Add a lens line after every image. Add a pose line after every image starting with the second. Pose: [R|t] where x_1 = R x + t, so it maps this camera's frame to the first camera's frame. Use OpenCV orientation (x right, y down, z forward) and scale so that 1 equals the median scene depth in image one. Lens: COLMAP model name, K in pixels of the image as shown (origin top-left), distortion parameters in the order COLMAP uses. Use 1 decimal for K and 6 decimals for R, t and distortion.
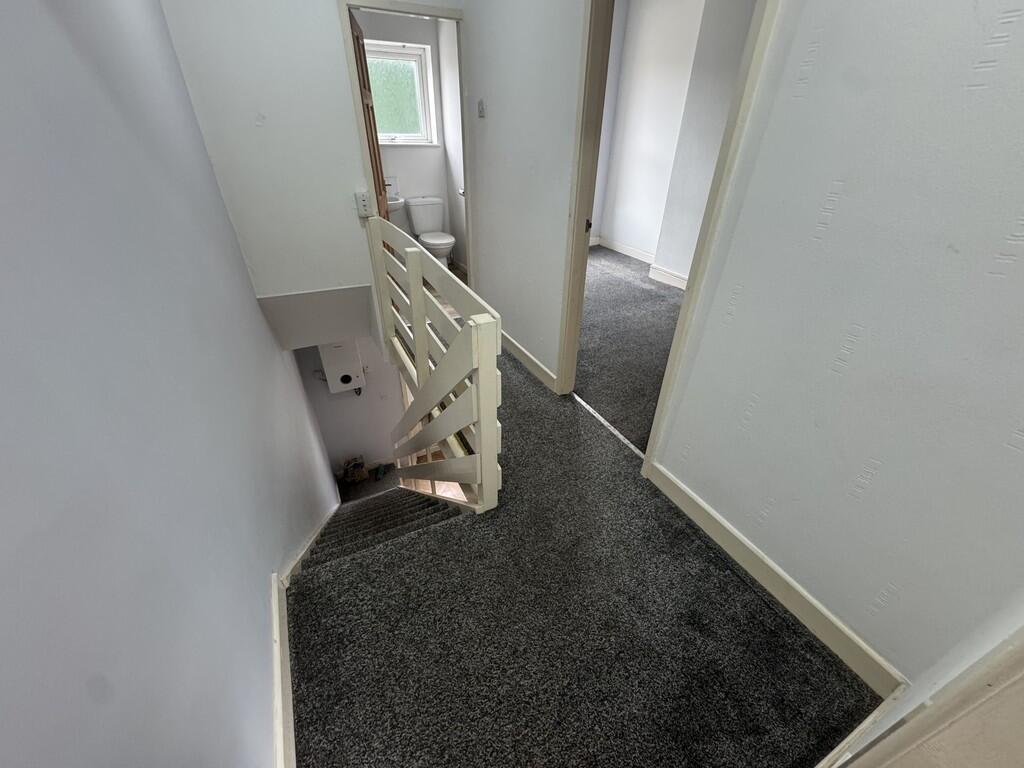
lens RADIAL K [[408.5, 0, 515.6], [0, 408.5, 389.1], [0, 0, 1]] dist [-0.004112, -0.000334]
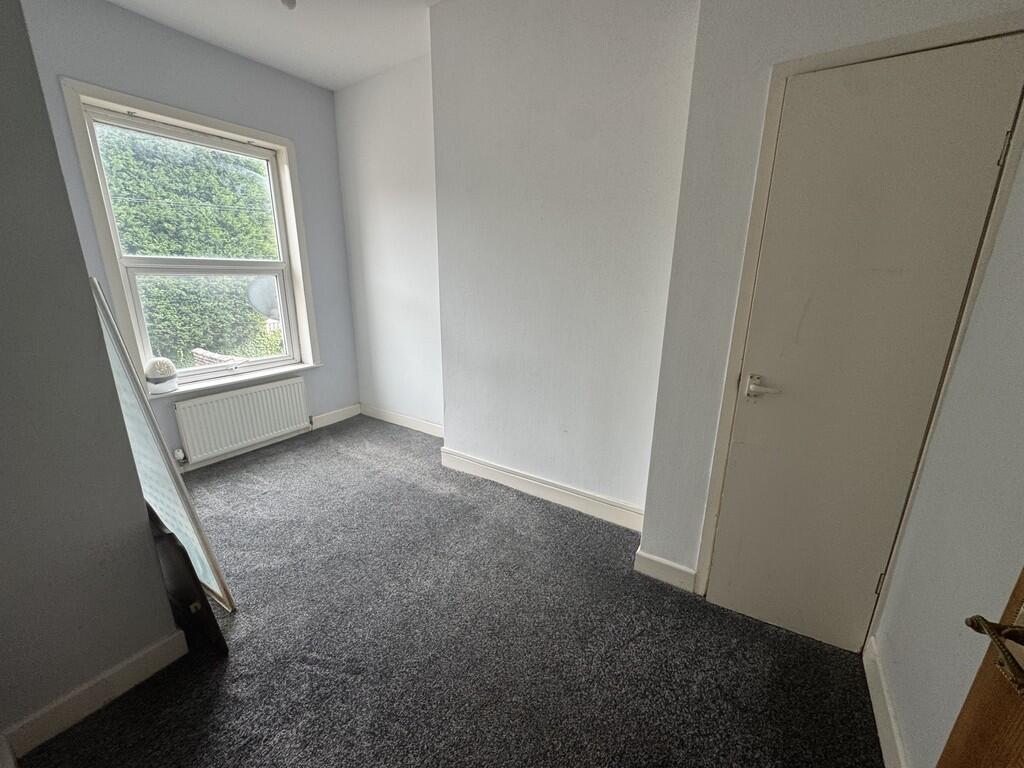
lens RADIAL K [[408.5, 0, 514.4], [0, 408.5, 381.5], [0, 0, 1]] dist [-0.004112, -0.000334]
pose [[0.864955, -0.136472, 0.482937, 0.133167], [0.273252, 0.935230, -0.225118, -0.229461], [-0.420935, 0.326681, 0.846223, 0.366319]]
